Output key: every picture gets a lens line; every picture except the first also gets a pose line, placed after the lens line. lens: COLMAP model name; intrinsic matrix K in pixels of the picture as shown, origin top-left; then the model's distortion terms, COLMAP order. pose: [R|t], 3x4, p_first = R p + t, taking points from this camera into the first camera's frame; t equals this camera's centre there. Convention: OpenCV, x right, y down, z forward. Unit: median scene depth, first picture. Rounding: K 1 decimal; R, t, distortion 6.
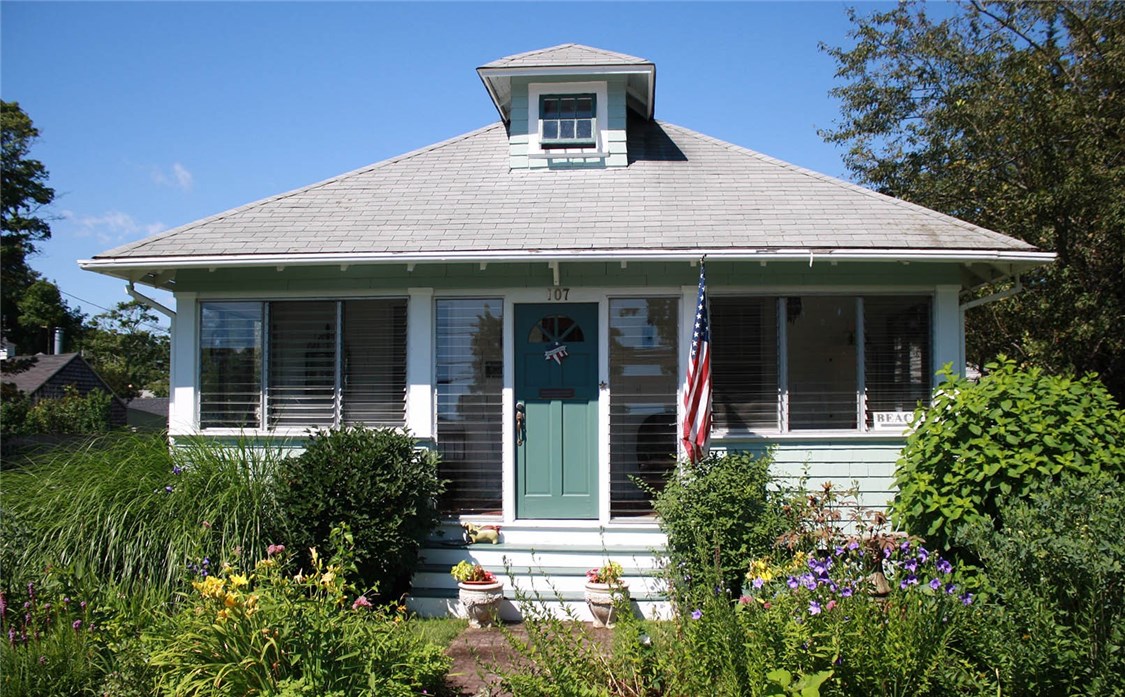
lens RADIAL K [[1061.3, 0, 562.5], [0, 1061.3, 348.5], [0, 0, 1]] dist [0.002375, -0.000316]
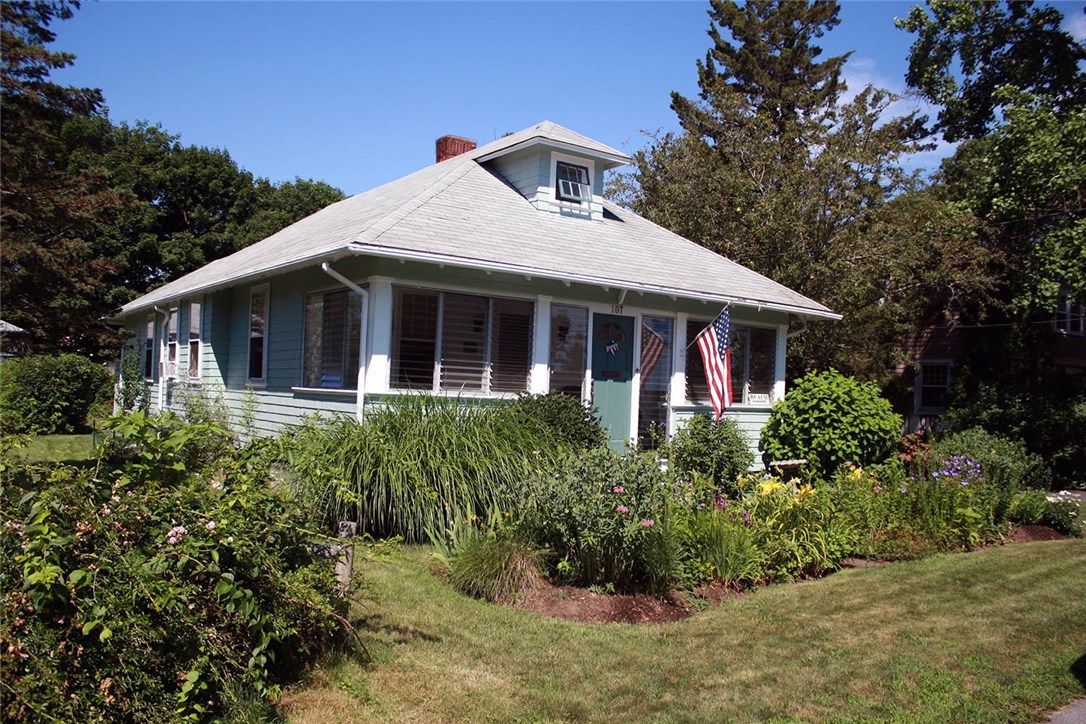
lens RADIAL K [[893.6, 0, 543.0], [0, 893.6, 362.0], [0, 0, 1]] dist [-0.002098, -0.000156]
pose [[0.765453, 0.055107, 0.641127, -0.897646], [-0.091614, 0.995510, 0.023811, 0.003037], [-0.636936, -0.076962, 0.767065, 0.082901]]
